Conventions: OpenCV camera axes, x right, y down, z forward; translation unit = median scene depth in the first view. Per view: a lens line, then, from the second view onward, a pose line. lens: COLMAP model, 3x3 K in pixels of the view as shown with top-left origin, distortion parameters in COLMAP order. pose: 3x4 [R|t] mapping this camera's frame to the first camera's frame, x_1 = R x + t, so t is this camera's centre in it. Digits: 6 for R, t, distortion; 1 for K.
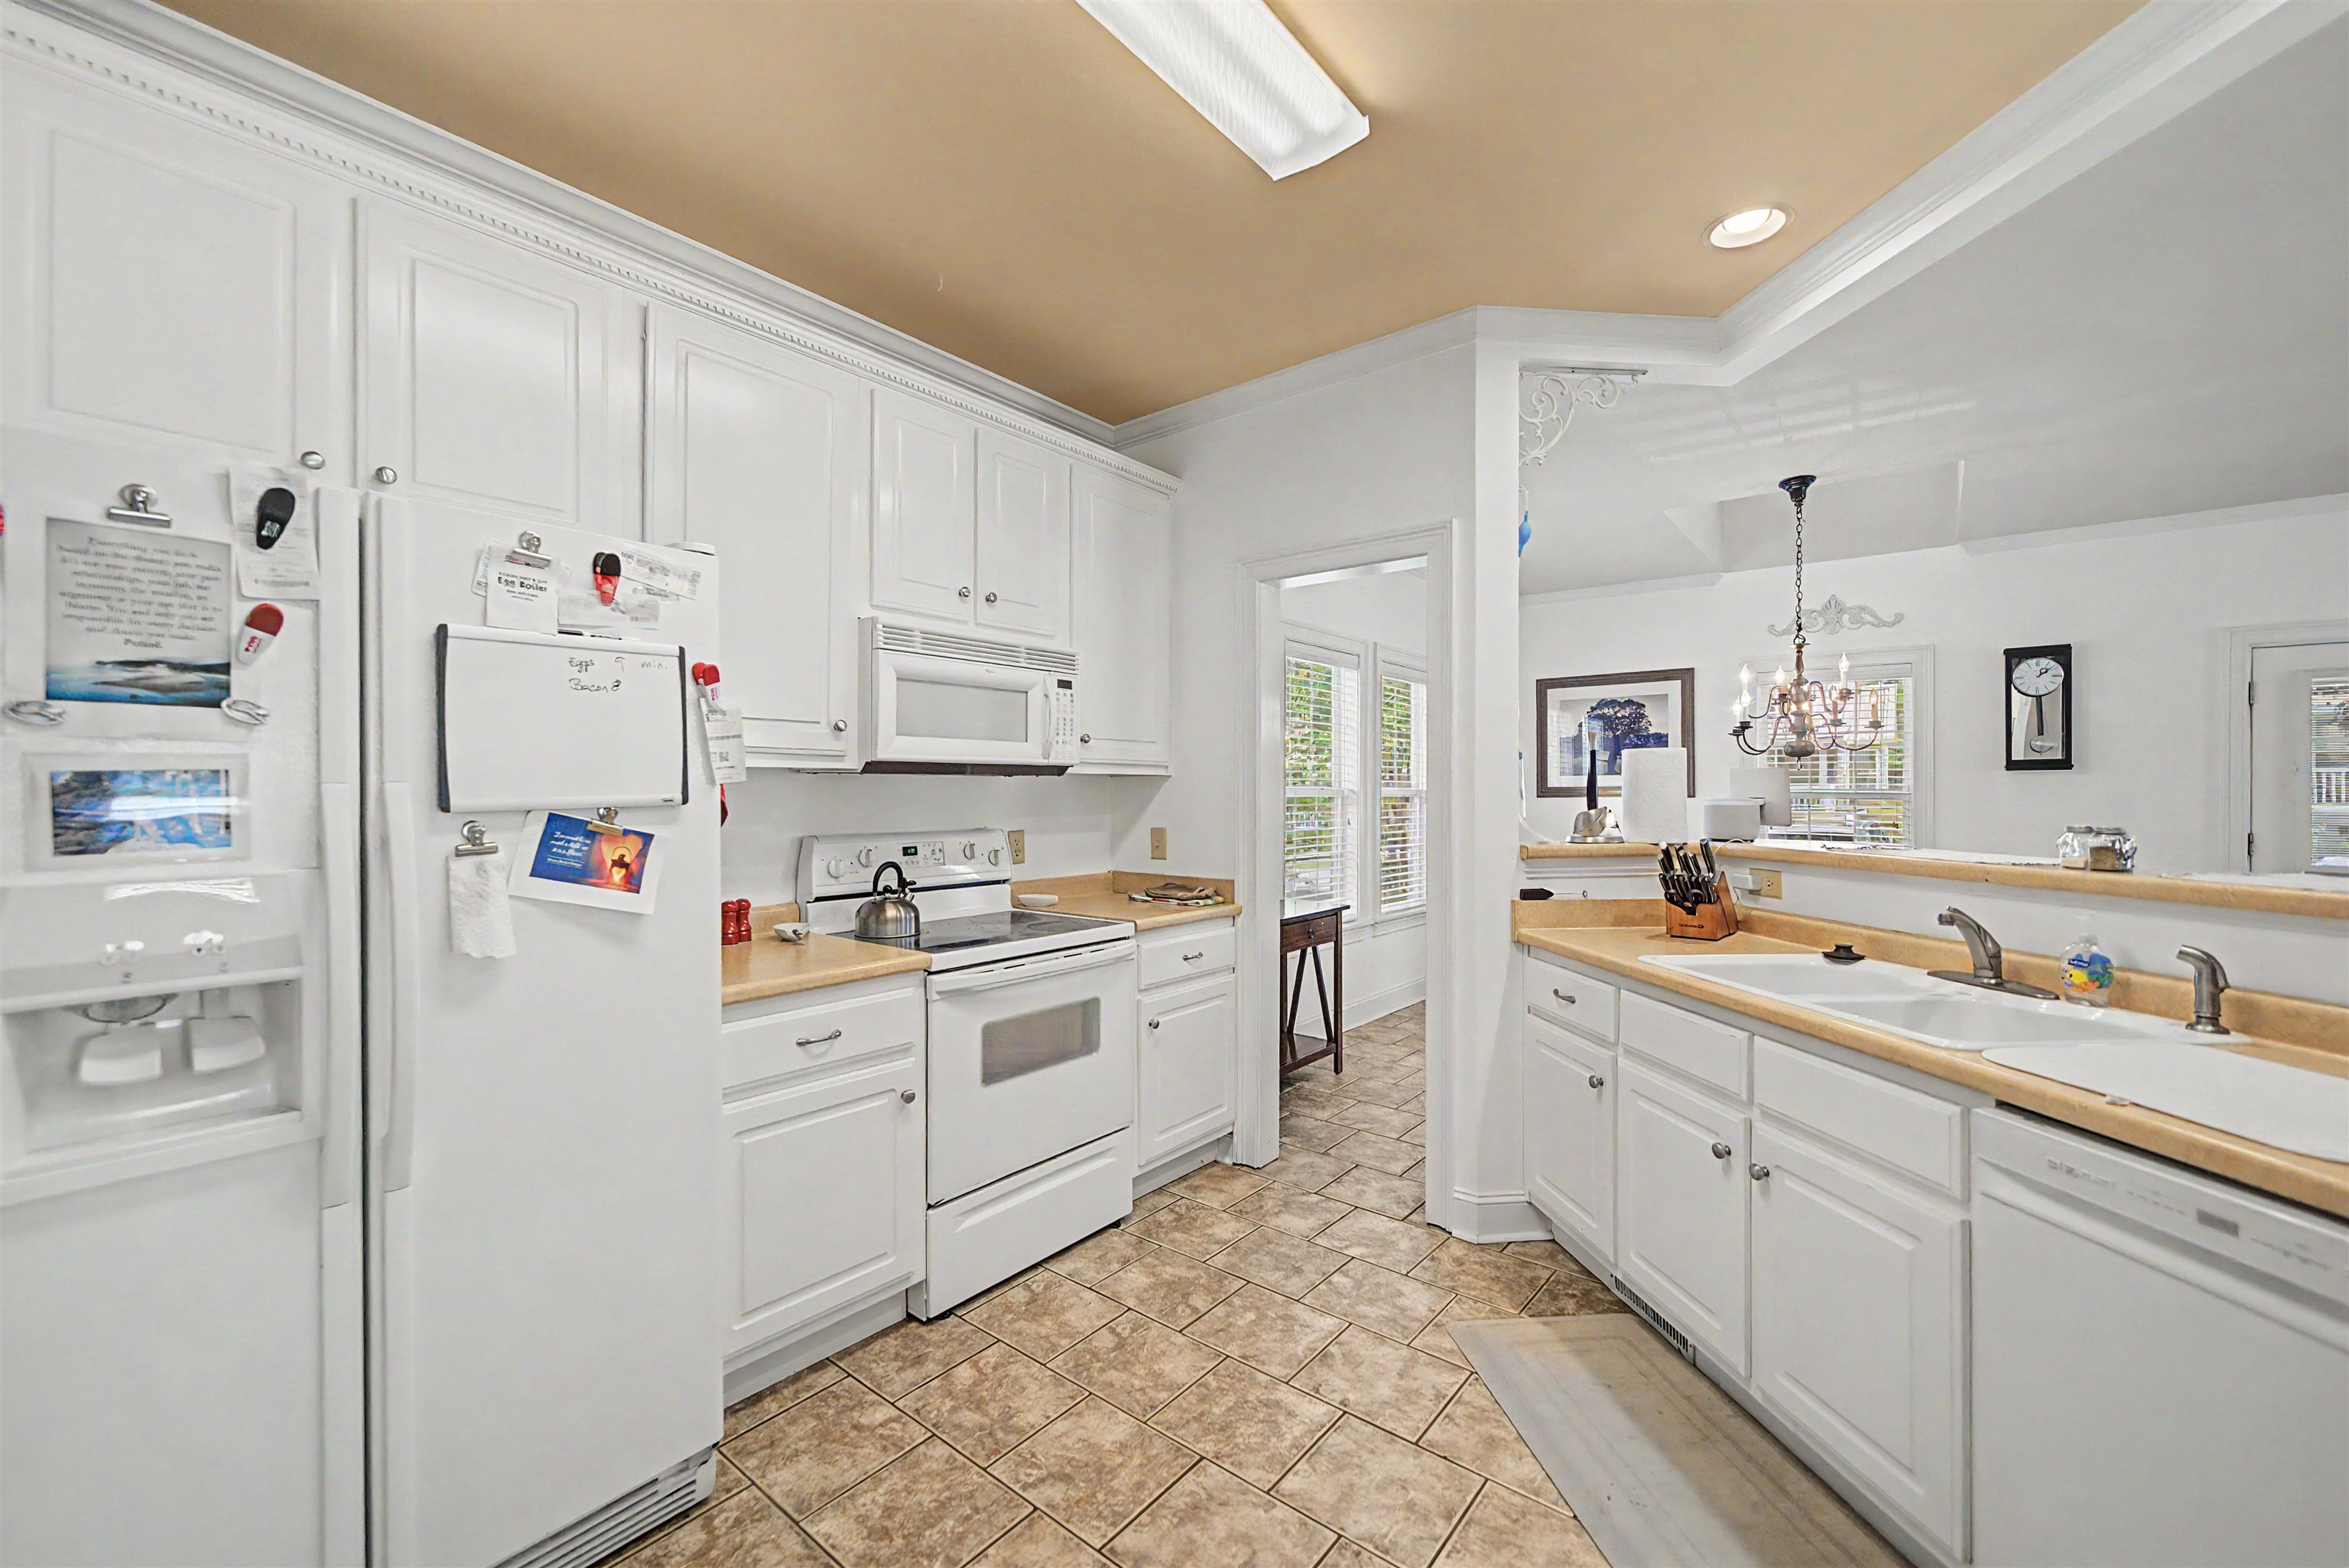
lens RADIAL K [[939.6, 0, 1171.0], [0, 939.6, 789.6], [0, 0, 1]] dist [-0.000944, -0.000103]
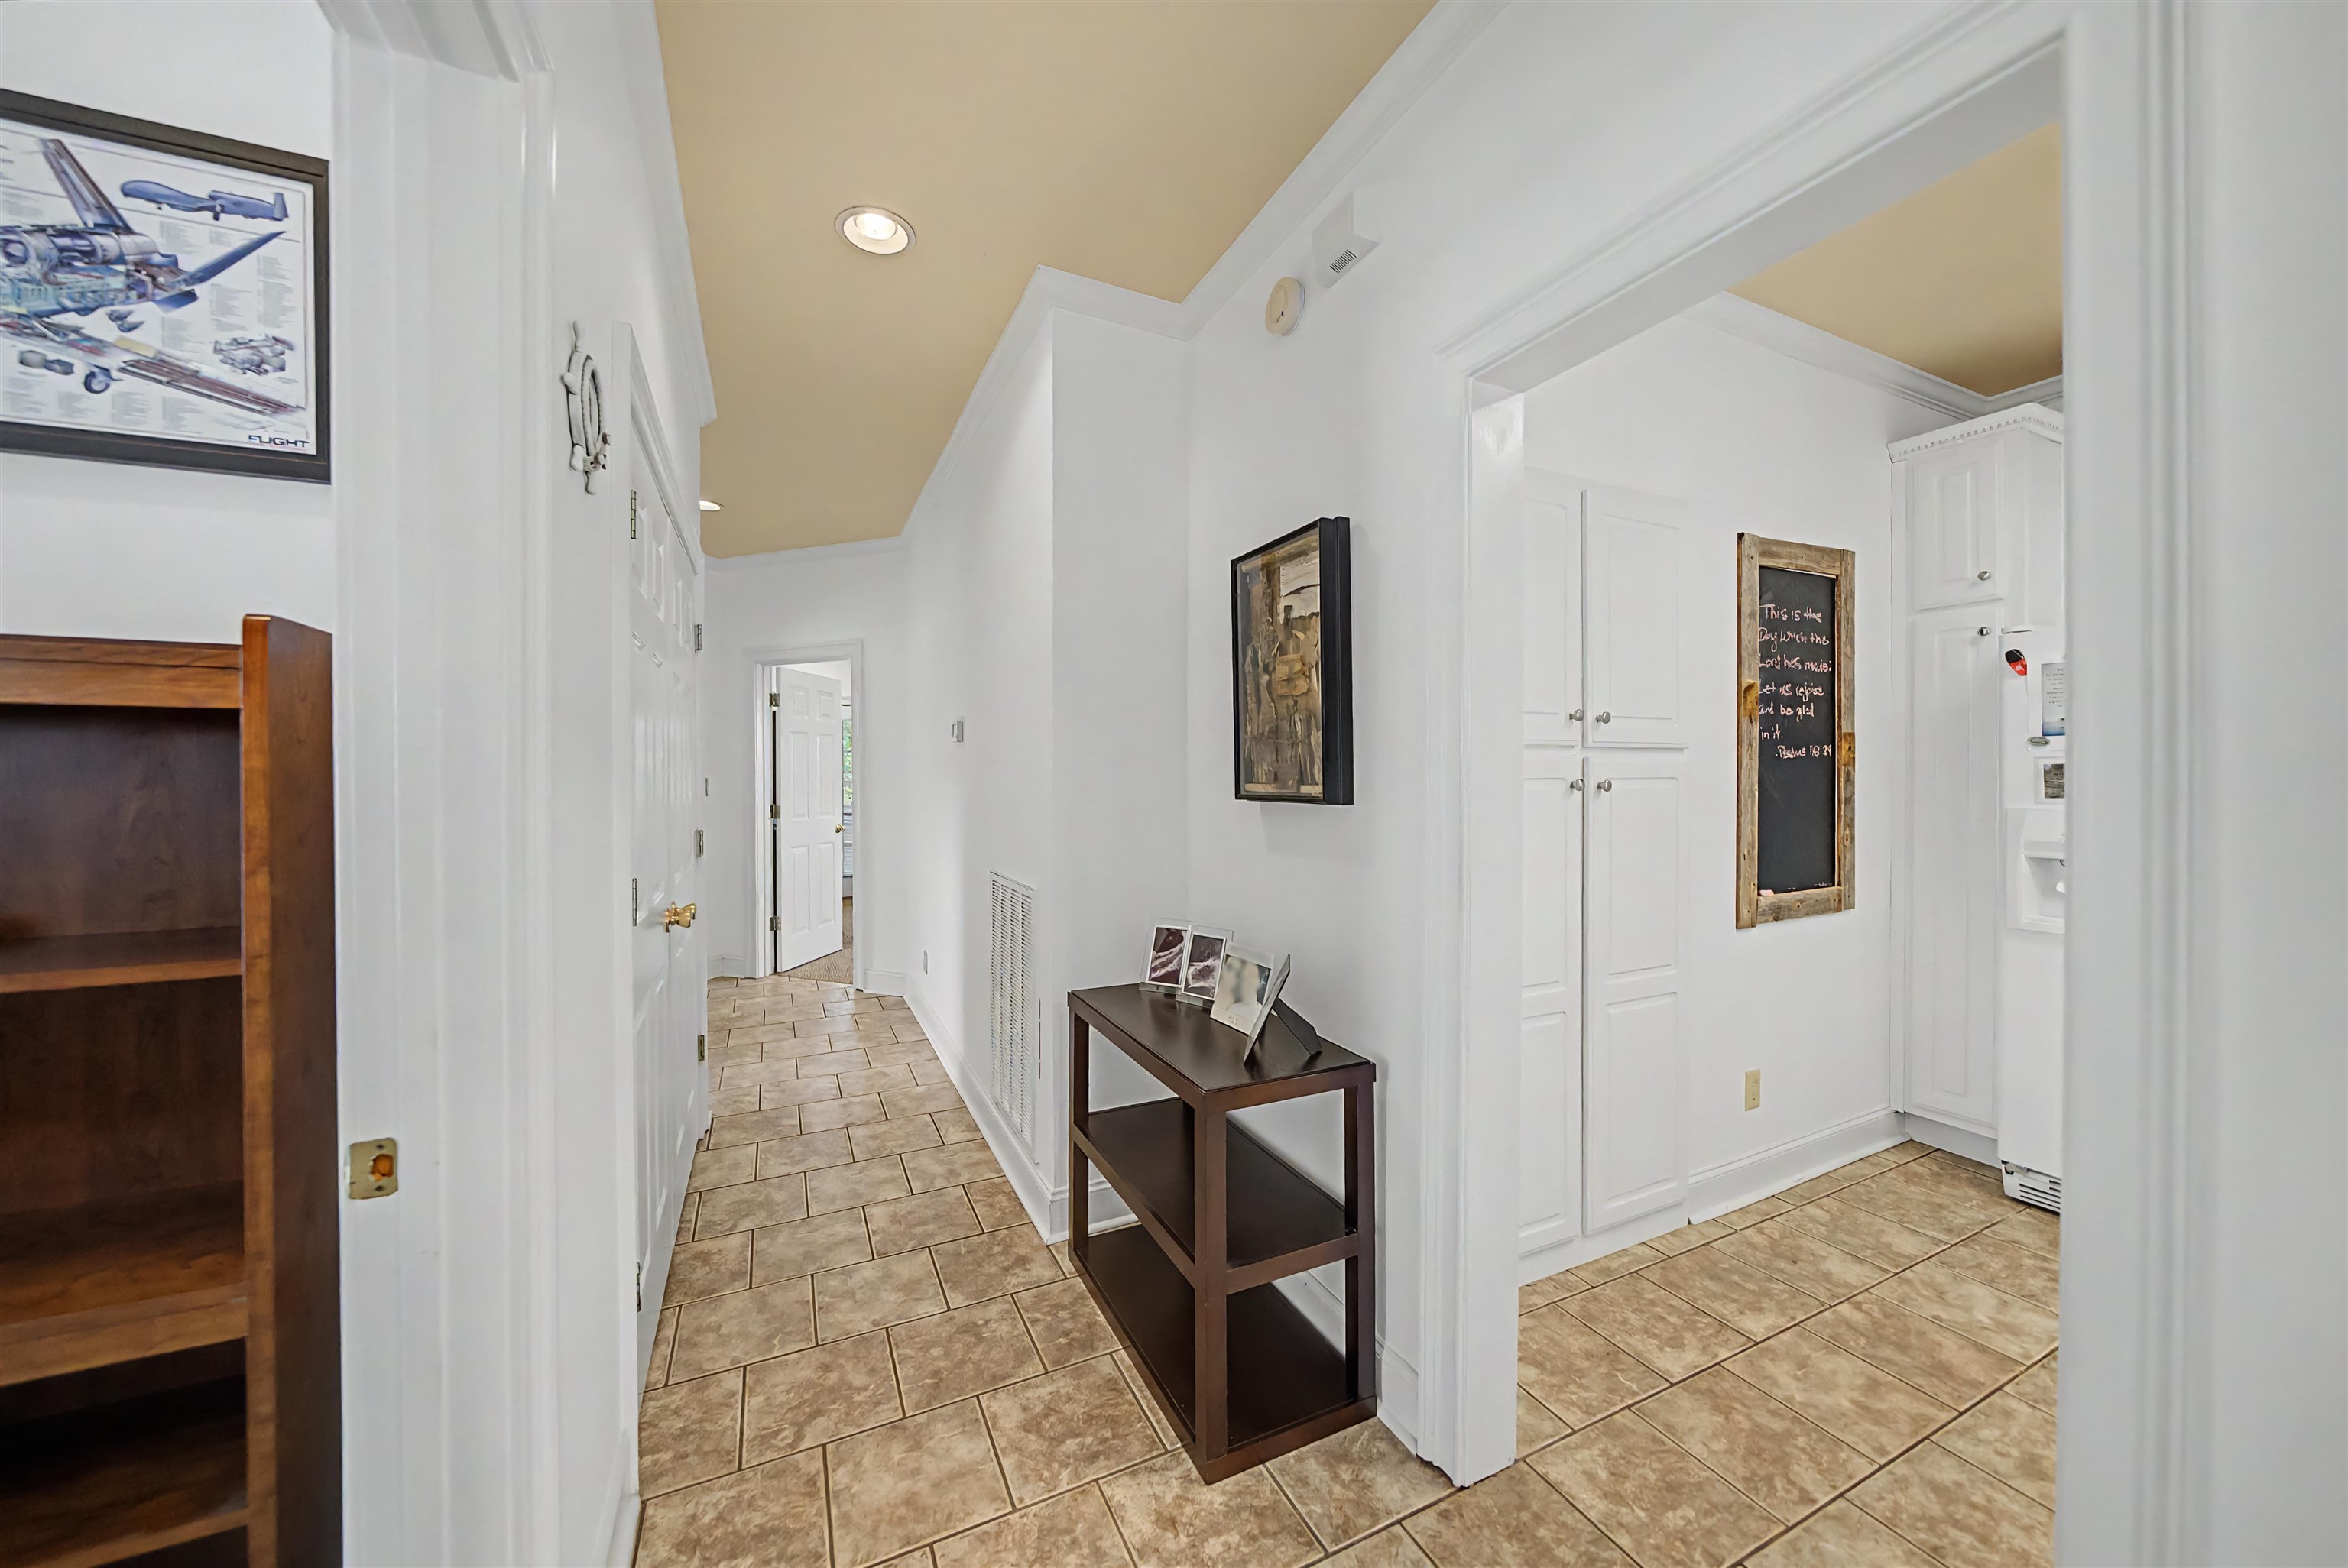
lens RADIAL K [[817.4, 0, 1158.8], [0, 817.4, 779.5], [0, 0, 1]] dist [-0.002125, -0.000118]
pose [[-0.428719, 0.004516, -0.903426, 0.789216], [0.002158, 0.999990, 0.003975, 0.003382], [0.903435, -0.000246, -0.428725, -0.092000]]
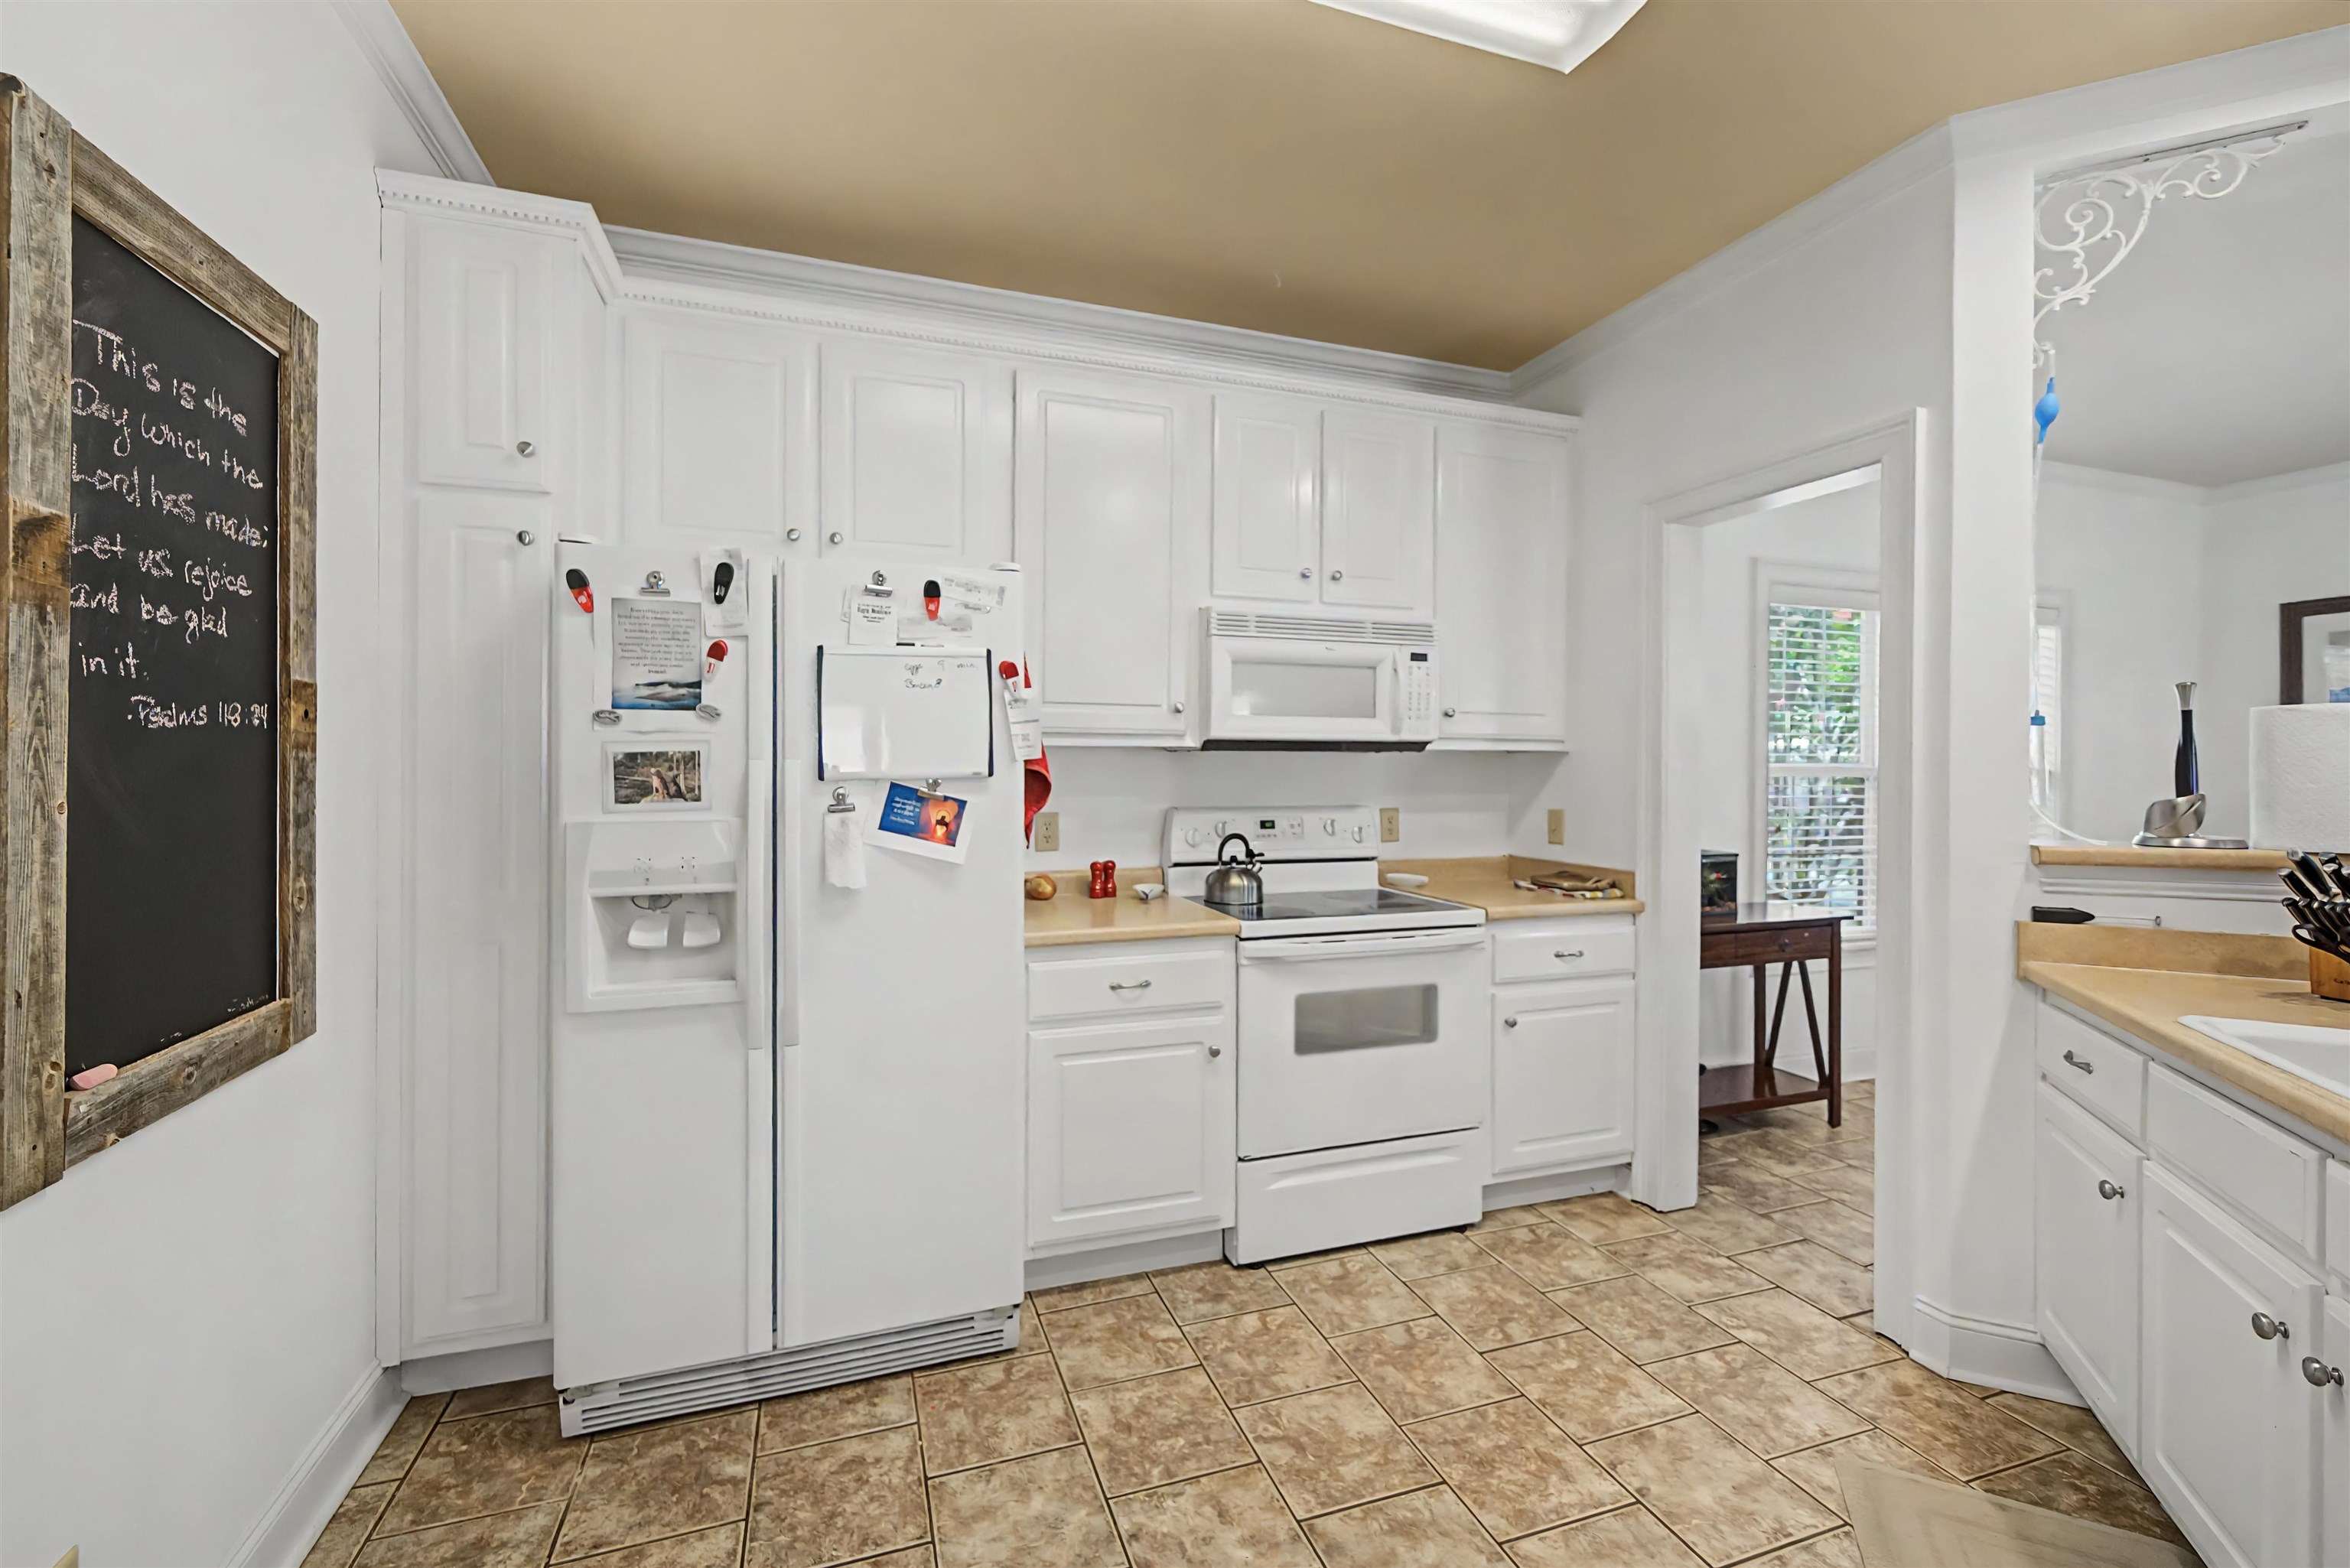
lens RADIAL K [[960.4, 0, 1172.4], [0, 960.4, 767.8], [0, 0, 1]] dist [-0.001643, -0.000133]
pose [[0.851313, 0.003142, -0.524649, 0.228021], [-0.002973, 0.999995, 0.001165, 0.001184], [0.524650, 0.000568, 0.851318, 0.035098]]
